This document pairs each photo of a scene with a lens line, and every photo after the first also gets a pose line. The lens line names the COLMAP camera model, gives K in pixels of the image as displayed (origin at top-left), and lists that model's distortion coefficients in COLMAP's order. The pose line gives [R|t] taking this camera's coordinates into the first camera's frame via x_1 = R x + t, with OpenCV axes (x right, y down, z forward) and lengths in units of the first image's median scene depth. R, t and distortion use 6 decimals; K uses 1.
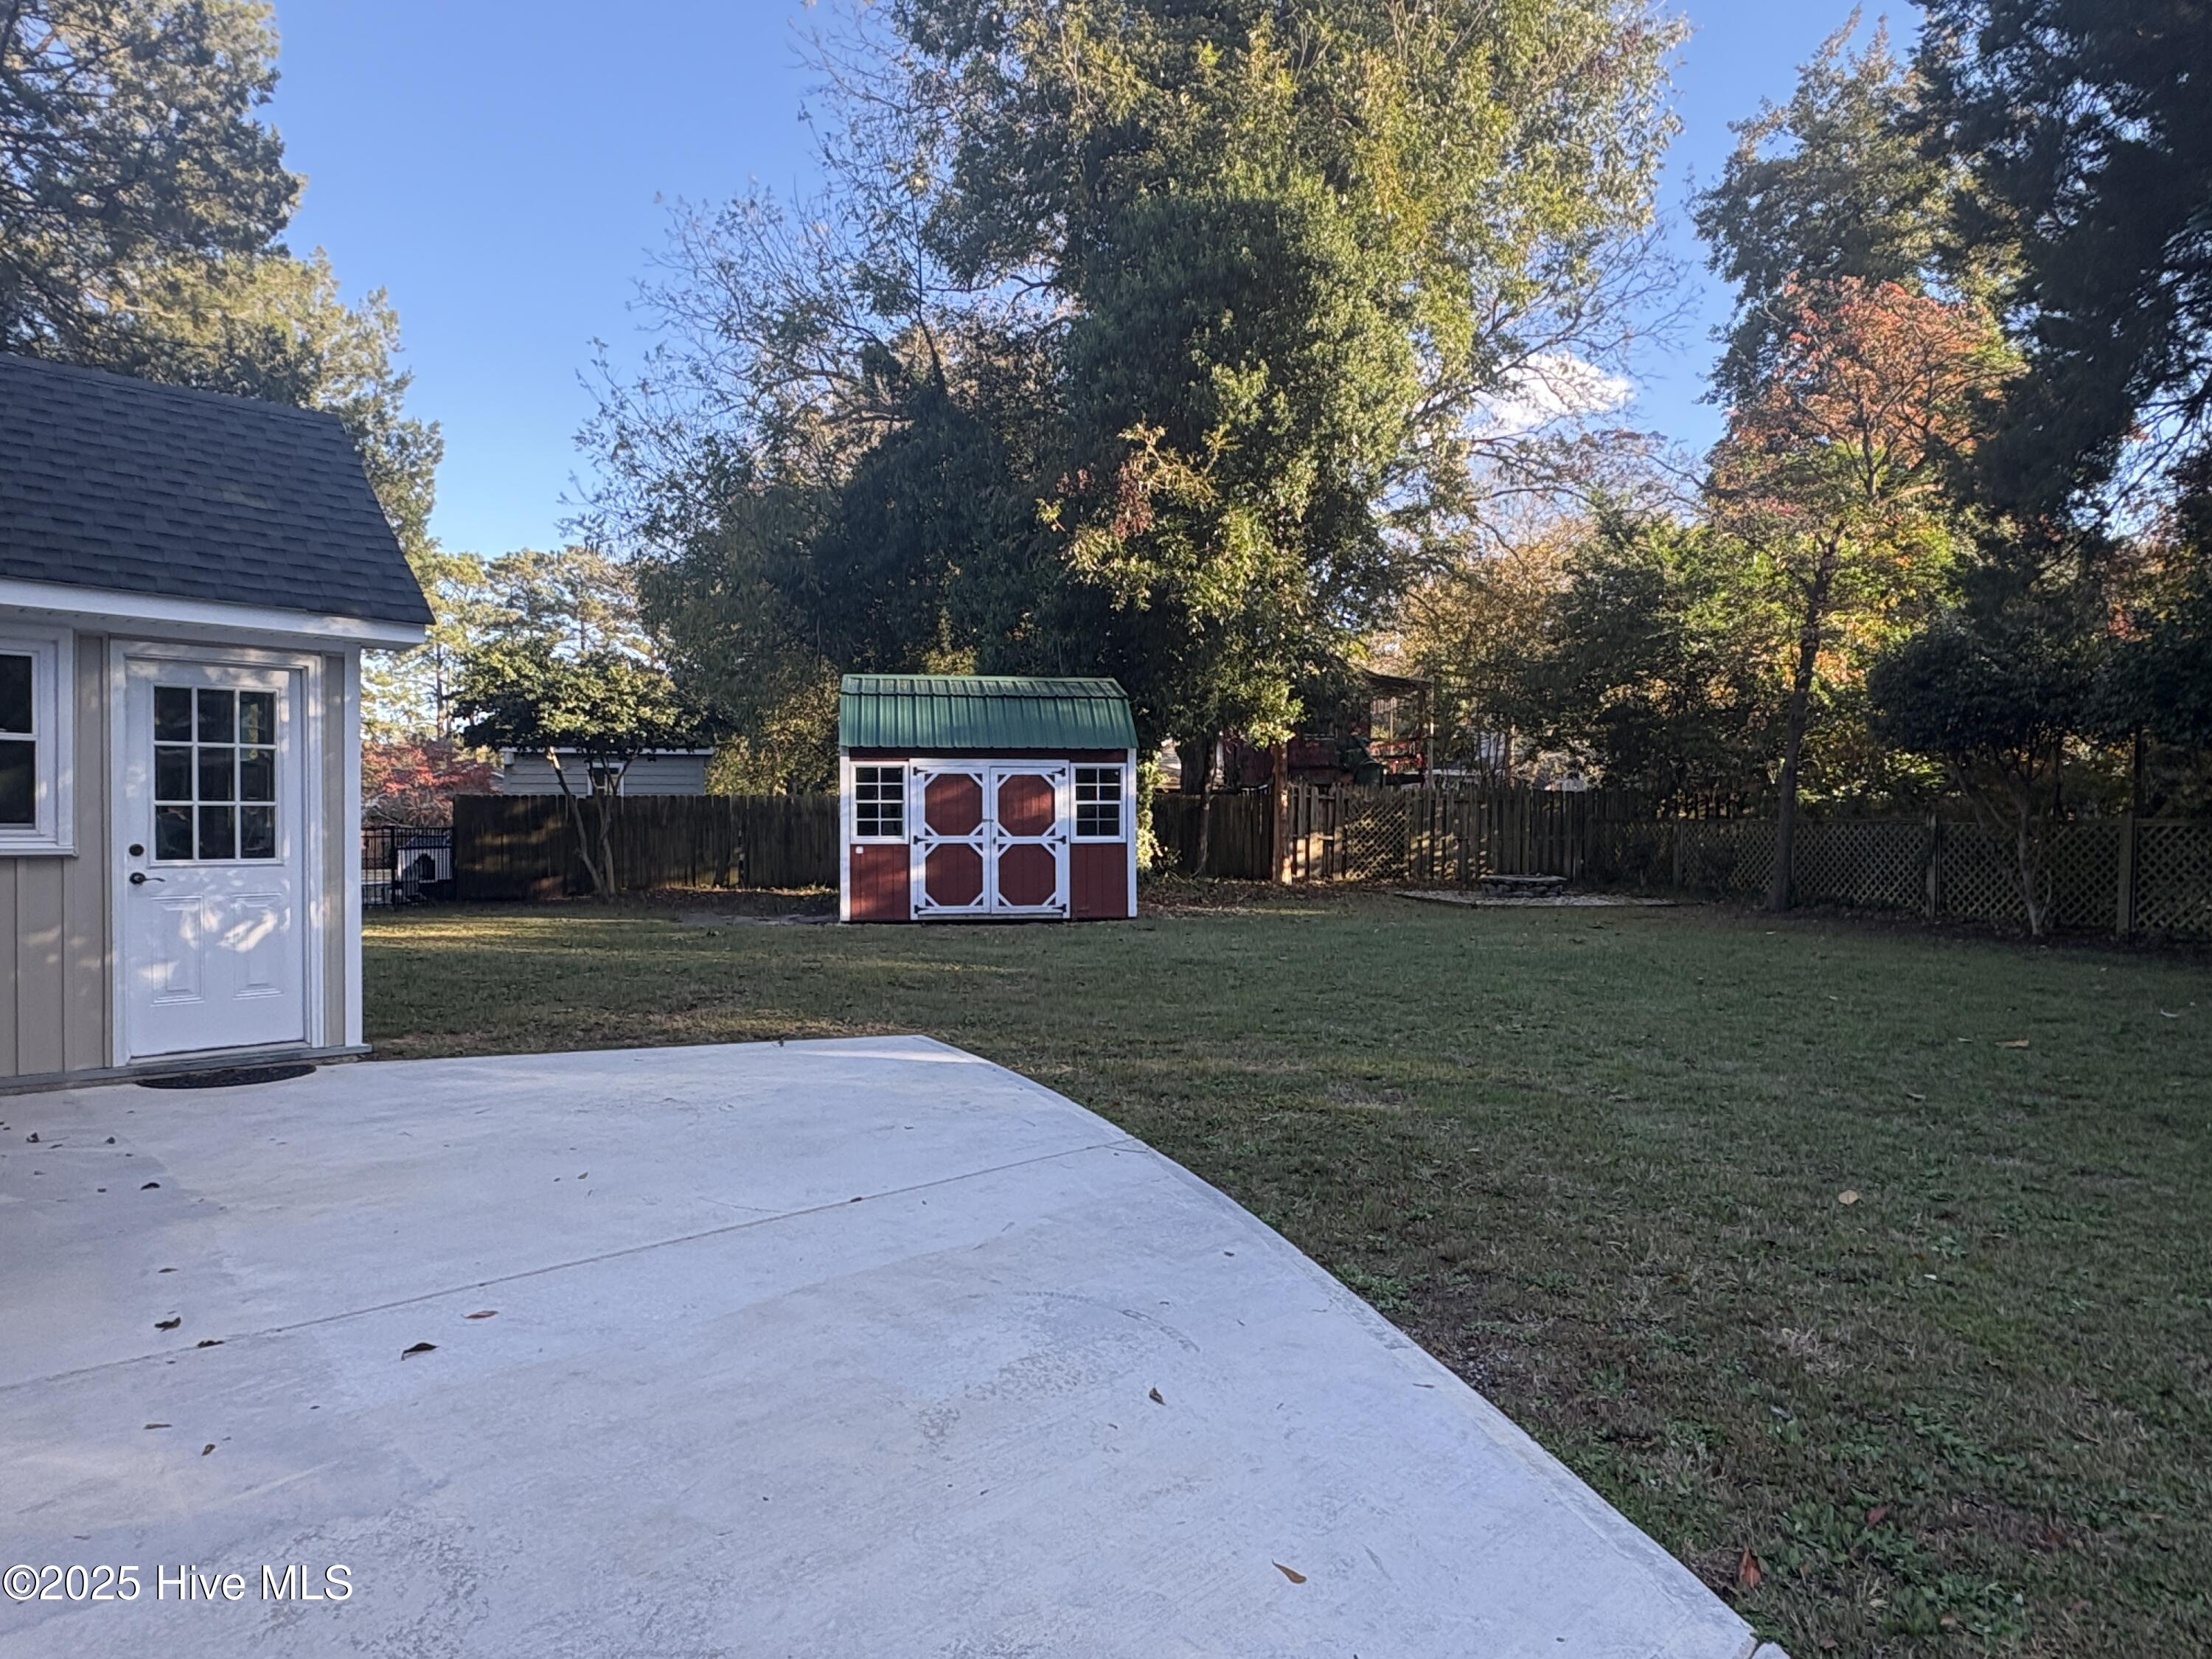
lens RADIAL K [[1349.6, 0, 1106.0], [0, 1349.6, 829.5], [0, 0, 1]] dist [0.024009, -0.000067]
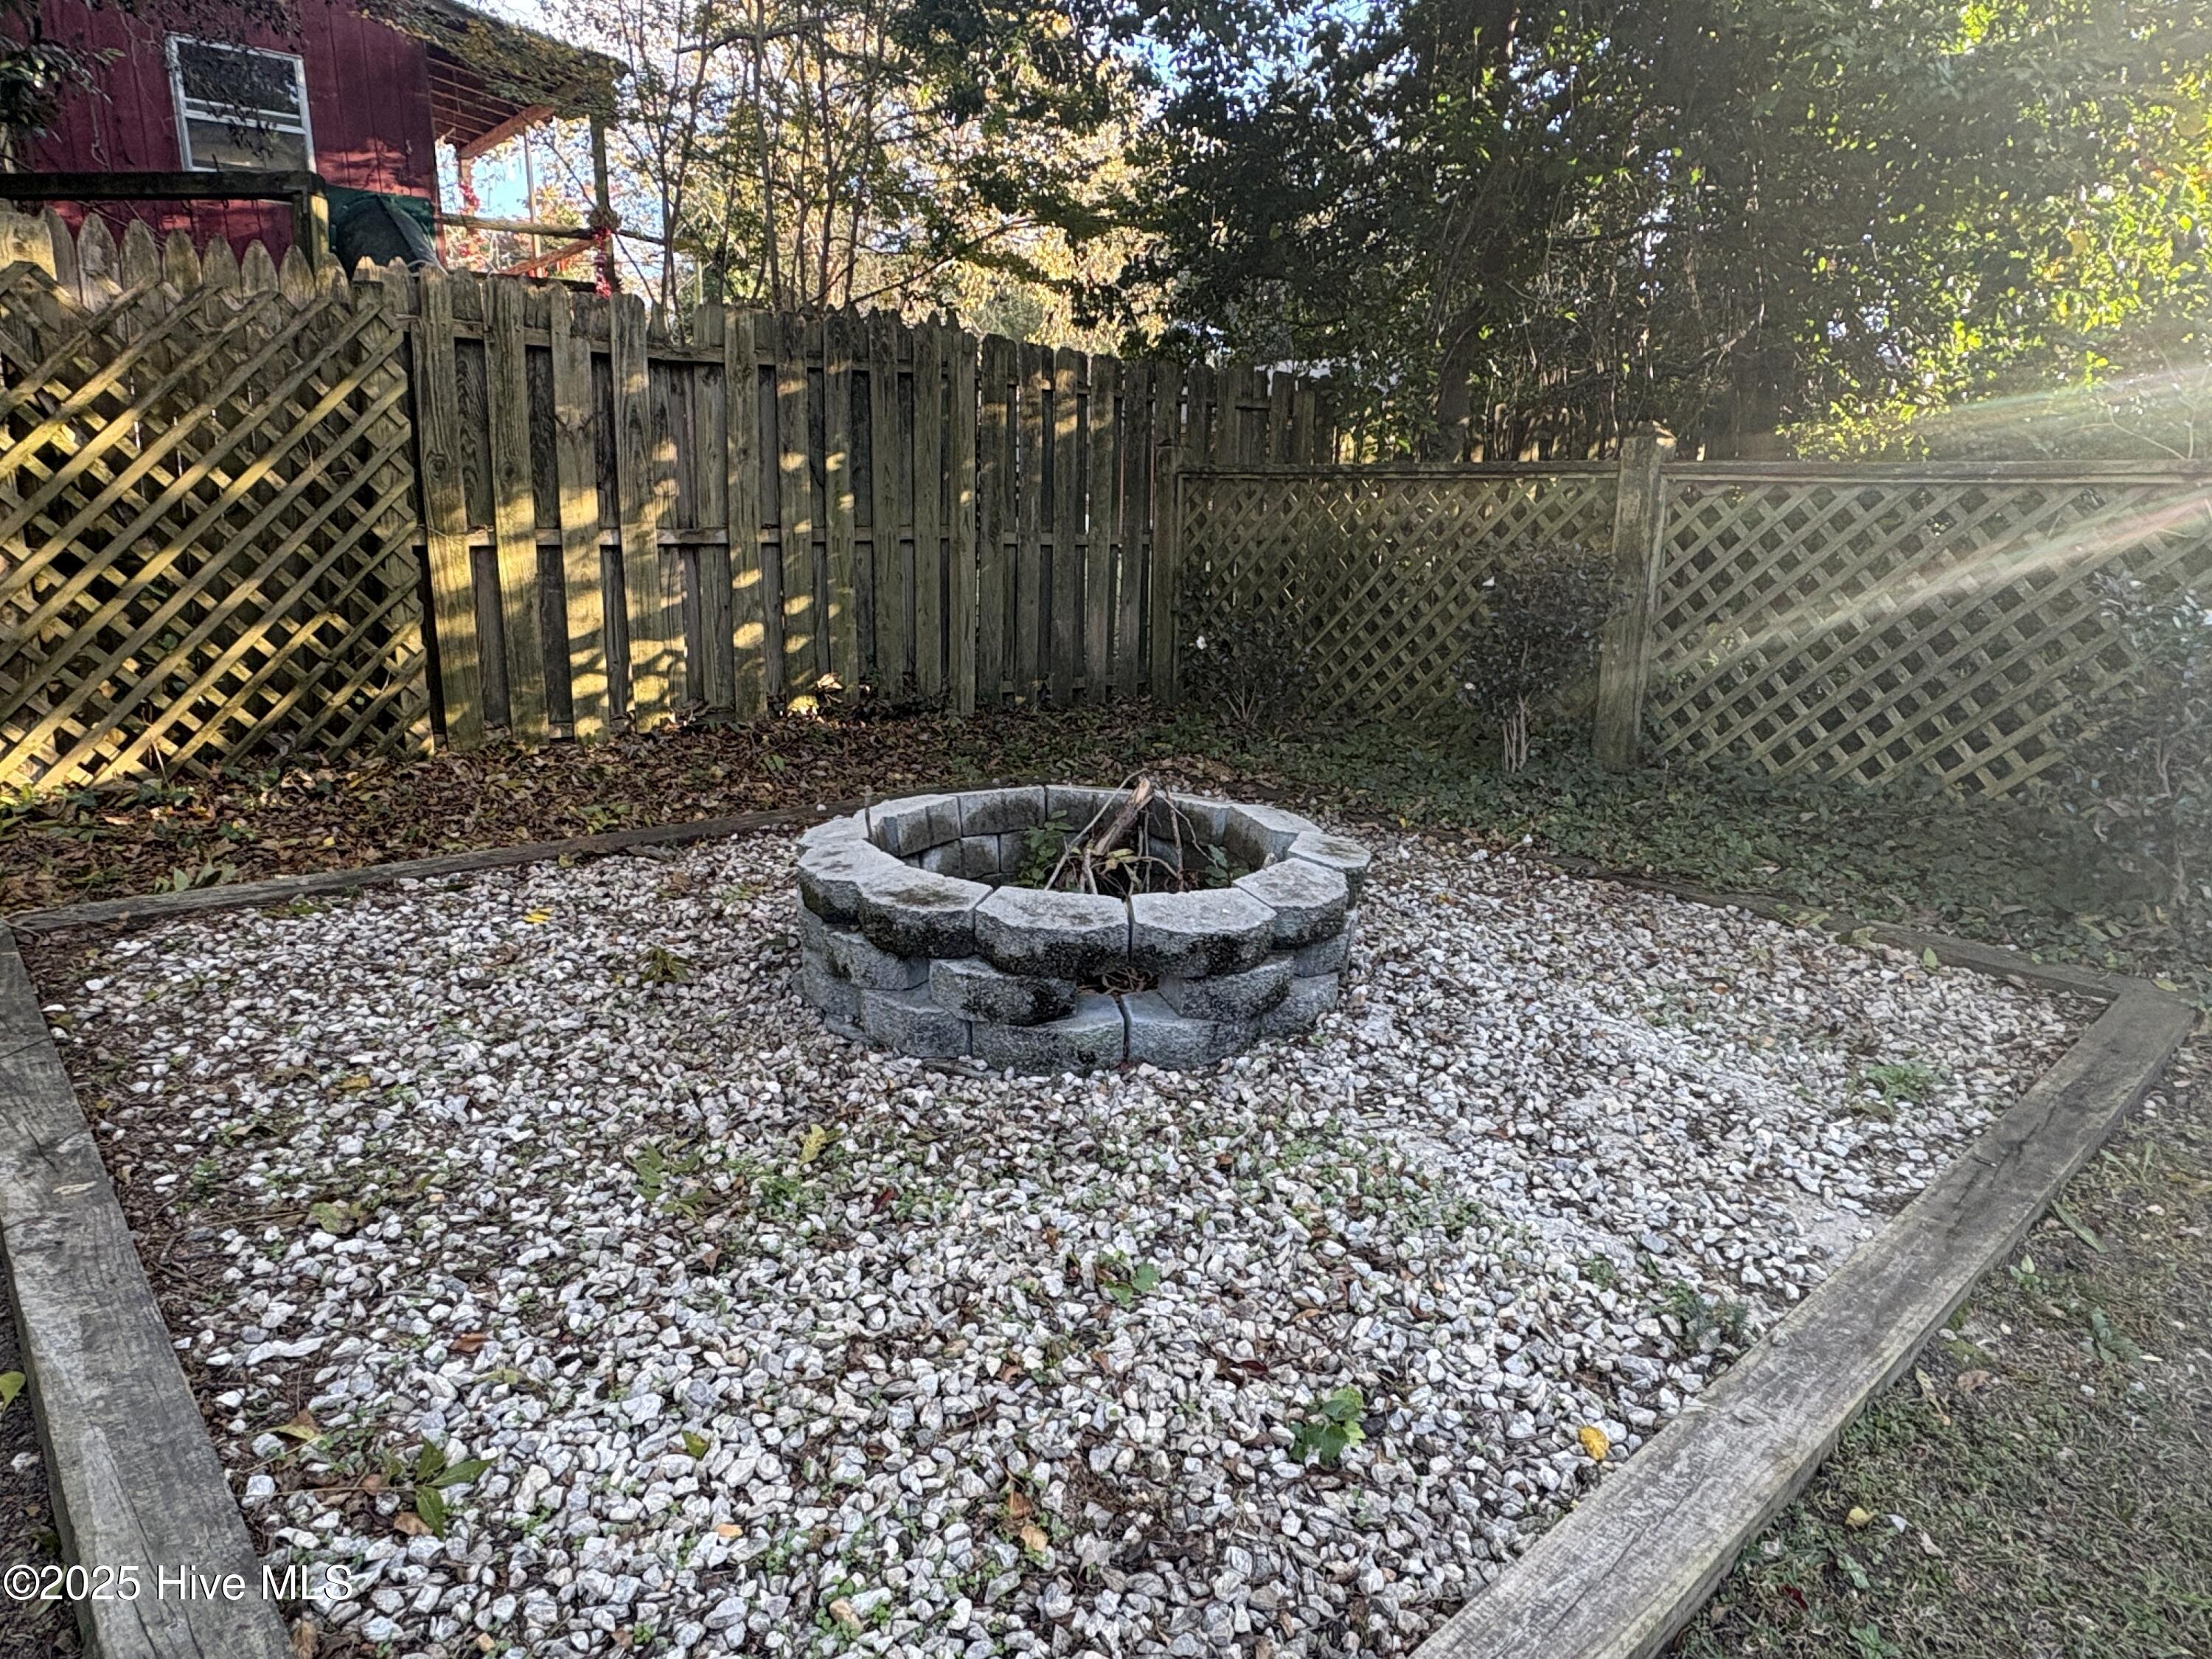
lens RADIAL K [[1349.6, 0, 1106.0], [0, 1349.6, 829.5], [0, 0, 1]] dist [0.024009, -0.000067]
pose [[0.880617, -0.084997, 0.466142, 0.072429], [-0.024711, 0.974202, 0.224321, 0.000506], [-0.473183, -0.209060, 0.855799, 0.260195]]
